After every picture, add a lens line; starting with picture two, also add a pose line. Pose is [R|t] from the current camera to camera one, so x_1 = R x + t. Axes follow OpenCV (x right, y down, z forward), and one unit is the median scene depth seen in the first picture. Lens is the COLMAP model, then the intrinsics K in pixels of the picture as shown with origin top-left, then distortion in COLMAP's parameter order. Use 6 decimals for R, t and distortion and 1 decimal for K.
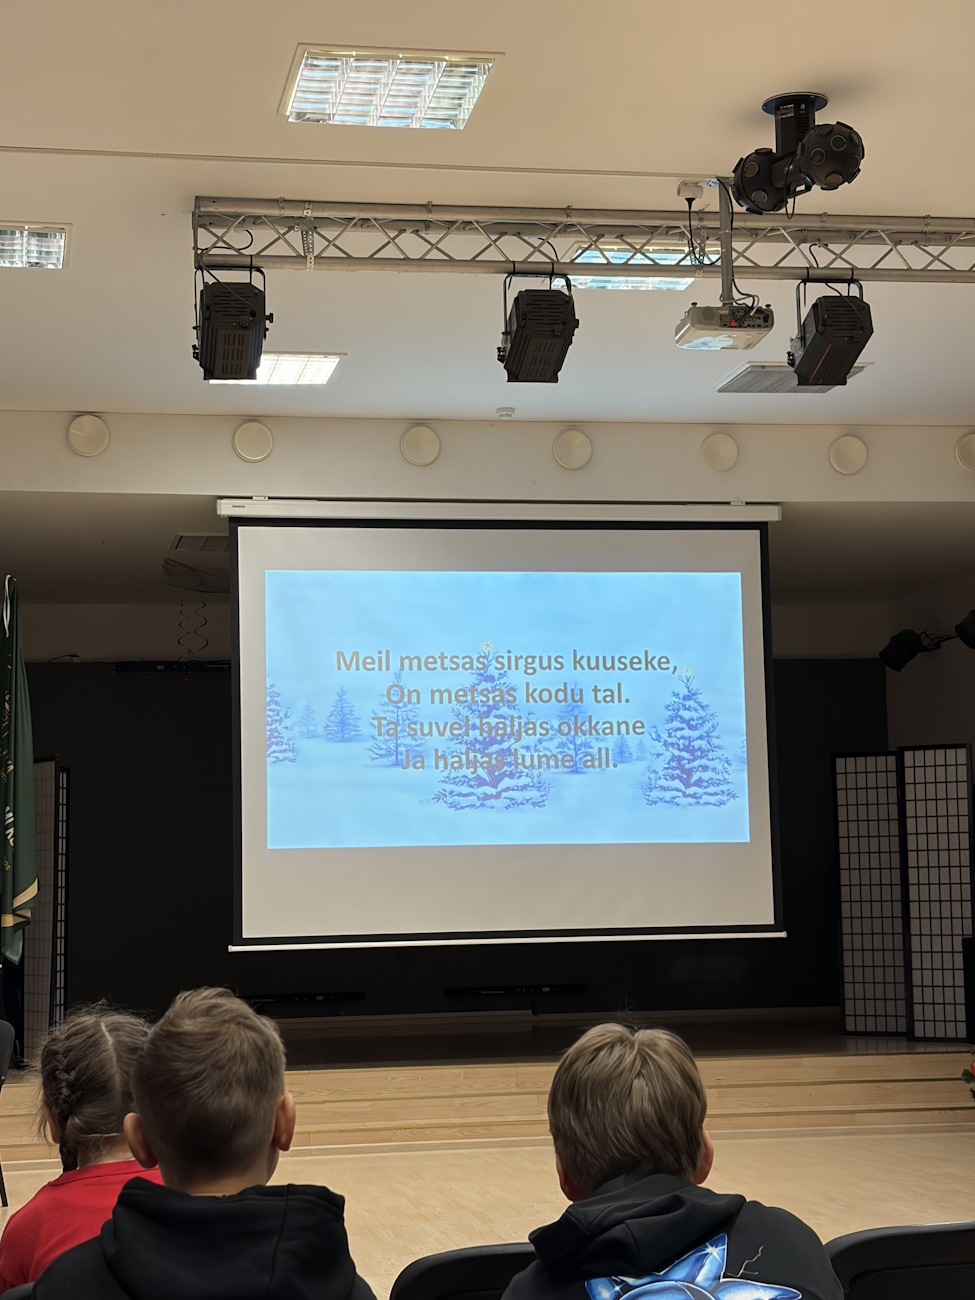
lens RADIAL K [[2391.4, 0, 496.4], [0, 2391.4, 674.7], [0, 0, 1]] dist [0.167267, 0.000000]
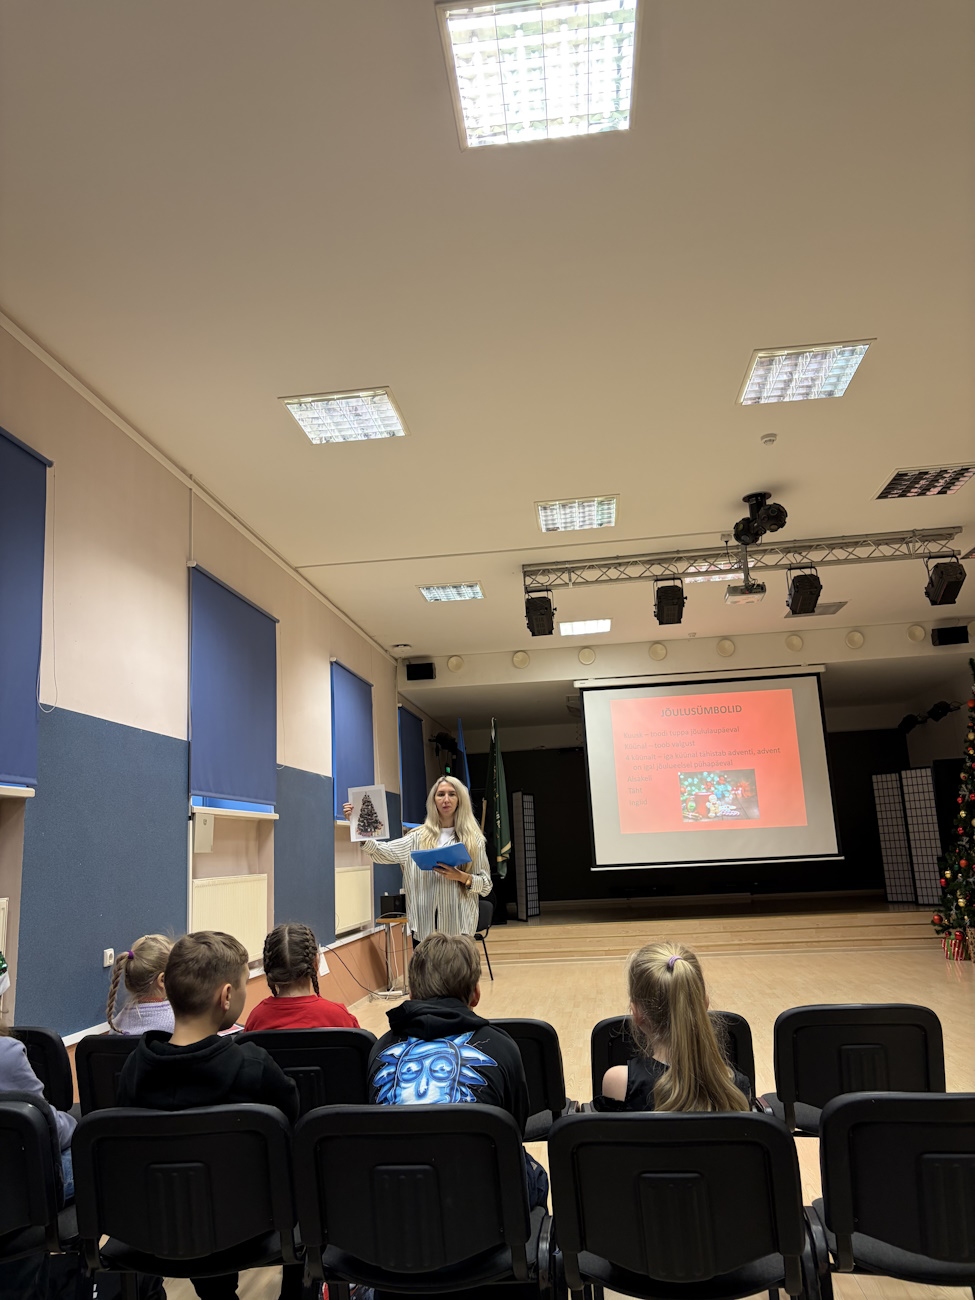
lens RADIAL K [[983.1, 0, 484.5], [0, 983.1, 658.7], [0, 0, 1]] dist [0.048541, -0.046149]
pose [[0.953551, -0.083701, -0.289370, 0.090729], [0.057286, 0.993477, -0.098595, -0.003101], [0.295735, 0.077438, 0.952126, 0.024059]]
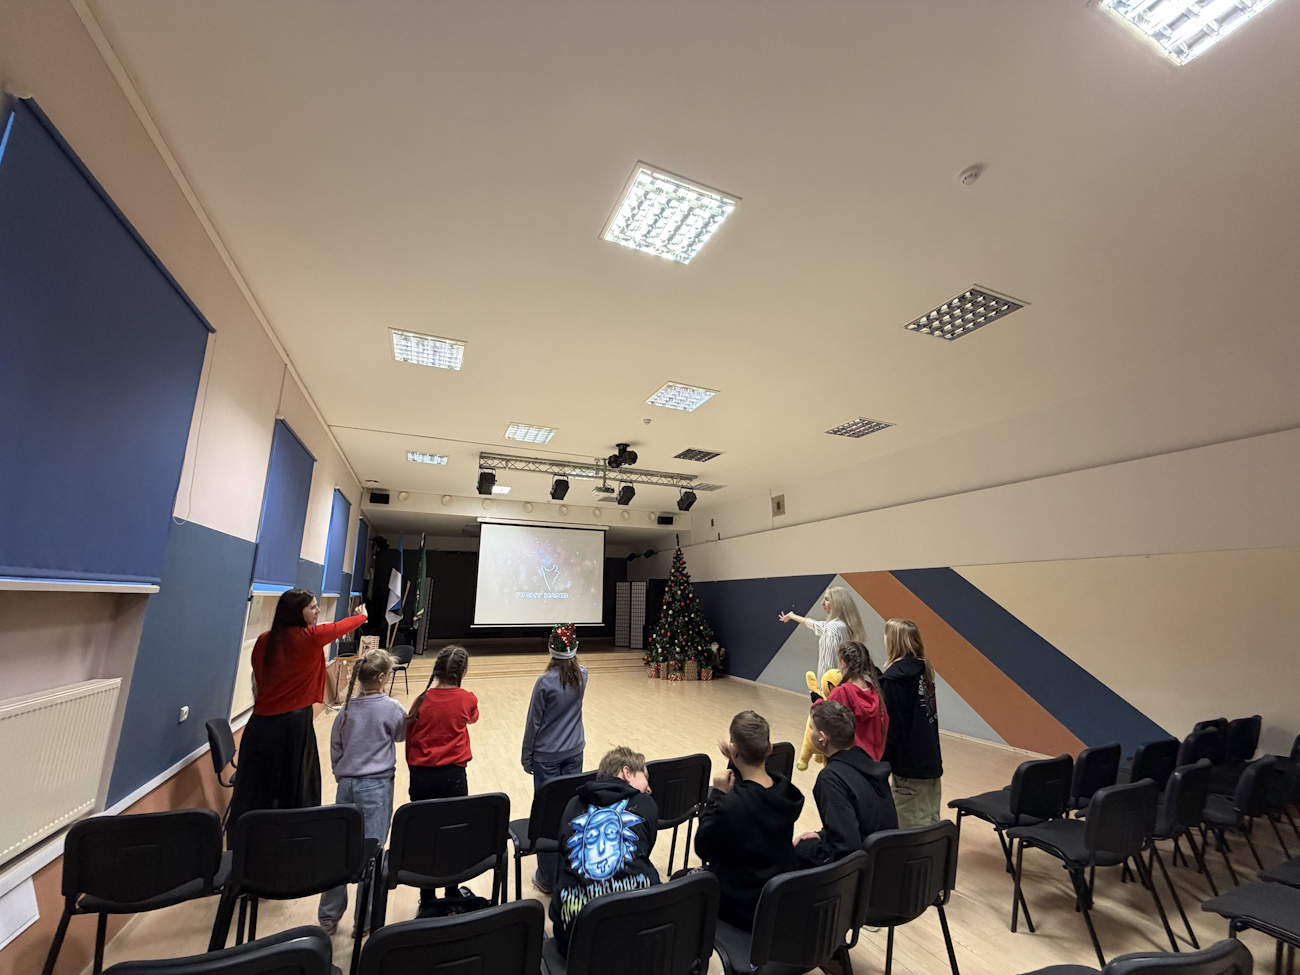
lens RADIAL K [[516.7, 0, 644.9], [0, 516.7, 488.8], [0, 0, 1]] dist [-0.000372, -0.000582]
pose [[0.976744, 0.075420, 0.200705, -0.014940], [-0.051565, 0.991247, -0.121537, -0.028521], [-0.208115, 0.108362, 0.972083, 0.048517]]
